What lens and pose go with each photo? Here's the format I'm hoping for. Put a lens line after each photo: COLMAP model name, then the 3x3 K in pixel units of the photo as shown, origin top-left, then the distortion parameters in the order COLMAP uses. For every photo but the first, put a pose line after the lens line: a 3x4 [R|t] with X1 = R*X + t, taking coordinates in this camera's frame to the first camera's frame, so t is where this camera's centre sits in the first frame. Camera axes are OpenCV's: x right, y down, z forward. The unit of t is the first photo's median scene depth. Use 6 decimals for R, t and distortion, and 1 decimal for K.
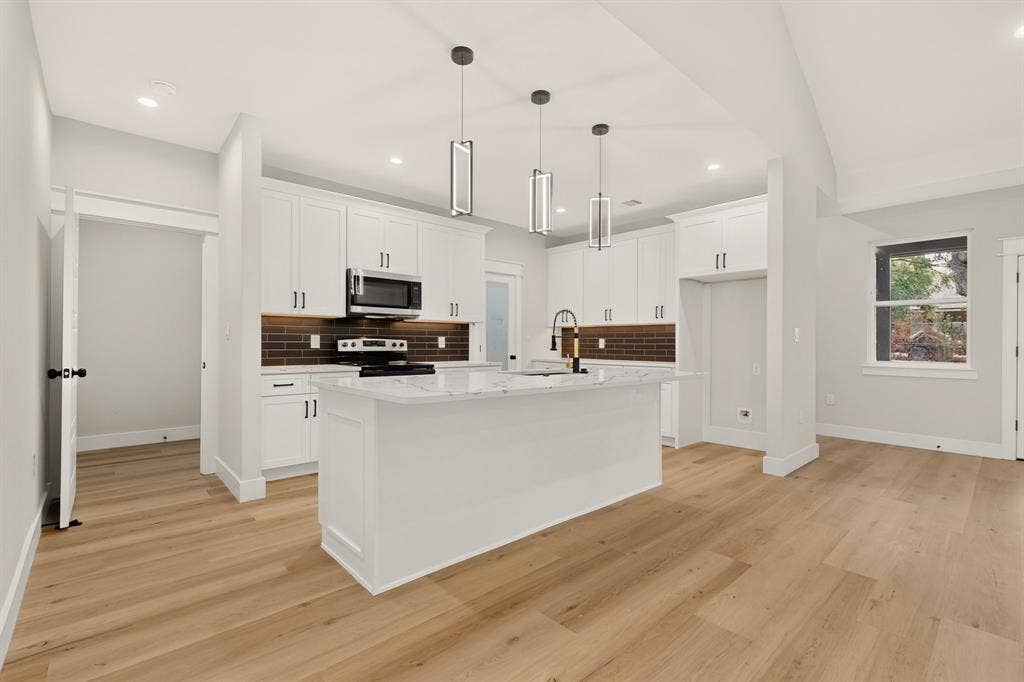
lens RADIAL K [[453.2, 0, 520.0], [0, 453.2, 344.7], [0, 0, 1]] dist [0.003514, -0.001751]
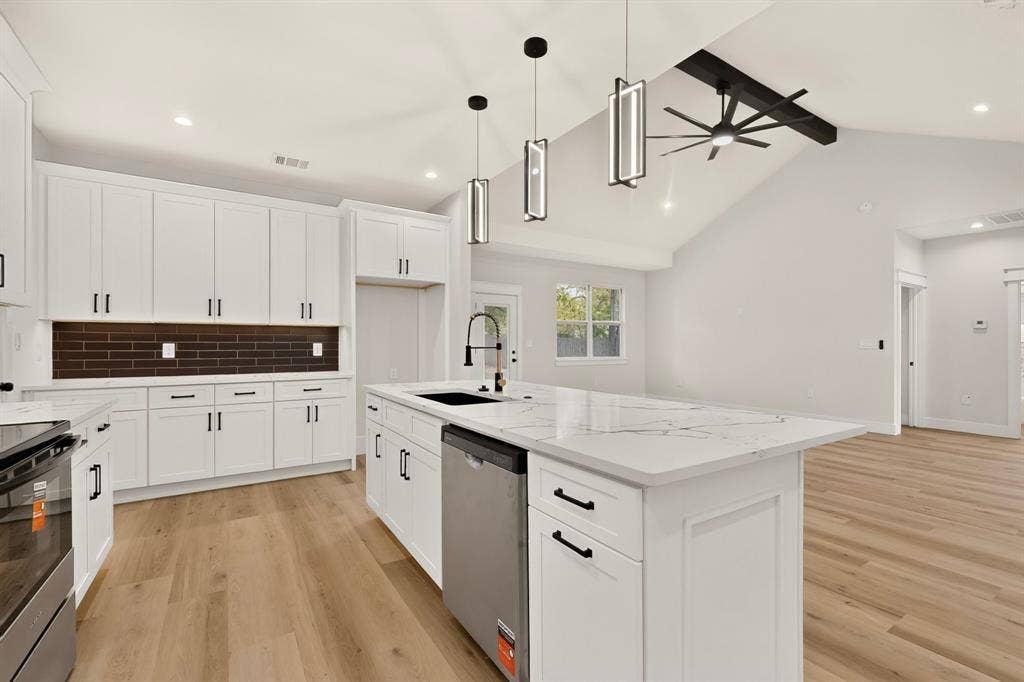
lens RADIAL K [[453.2, 0, 513.4], [0, 453.2, 343.5], [0, 0, 1]] dist [0.003514, -0.001751]
pose [[0.177931, -0.006039, 0.984025, -0.491987], [0.001809, 0.999981, 0.005810, -0.021545], [-0.984041, 0.000746, 0.177938, 0.586182]]
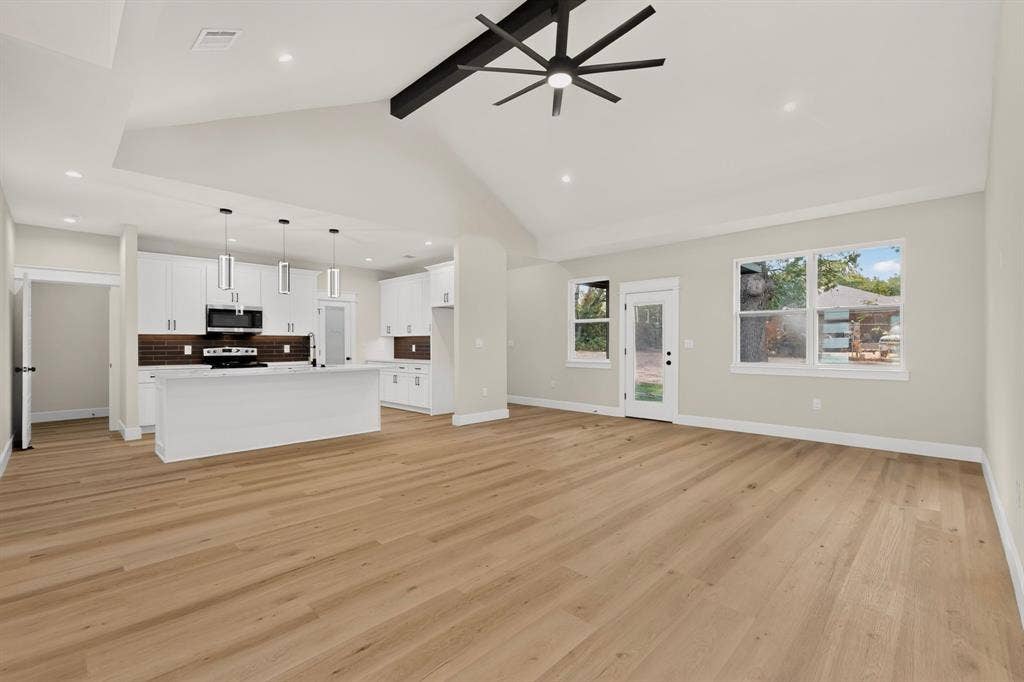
lens RADIAL K [[453.2, 0, 514.6], [0, 453.2, 345.7], [0, 0, 1]] dist [0.003514, -0.001751]
pose [[0.999135, -0.009693, 0.040444, 0.617066], [0.009681, 0.999953, 0.000496, -0.011588], [-0.040447, -0.000104, 0.999182, -0.622178]]
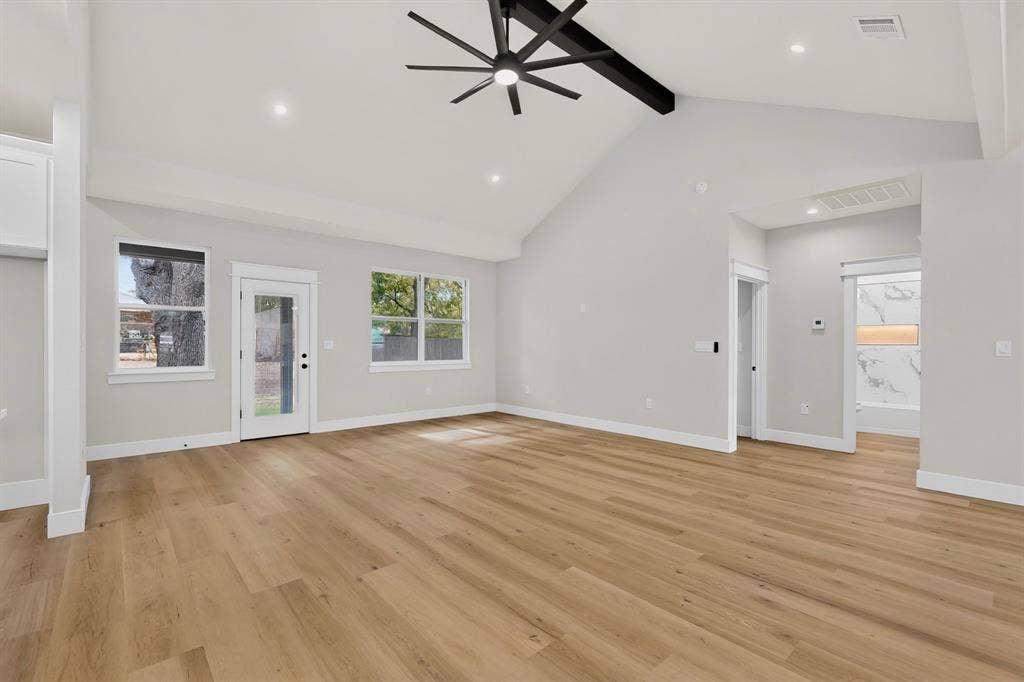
lens RADIAL K [[453.2, 0, 516.4], [0, 453.2, 344.9], [0, 0, 1]] dist [0.003514, -0.001751]
pose [[0.025962, -0.007903, 0.999632, -0.133753], [-0.000897, 0.999968, 0.007929, -0.022530], [-0.999663, -0.001102, 0.025954, 0.223541]]
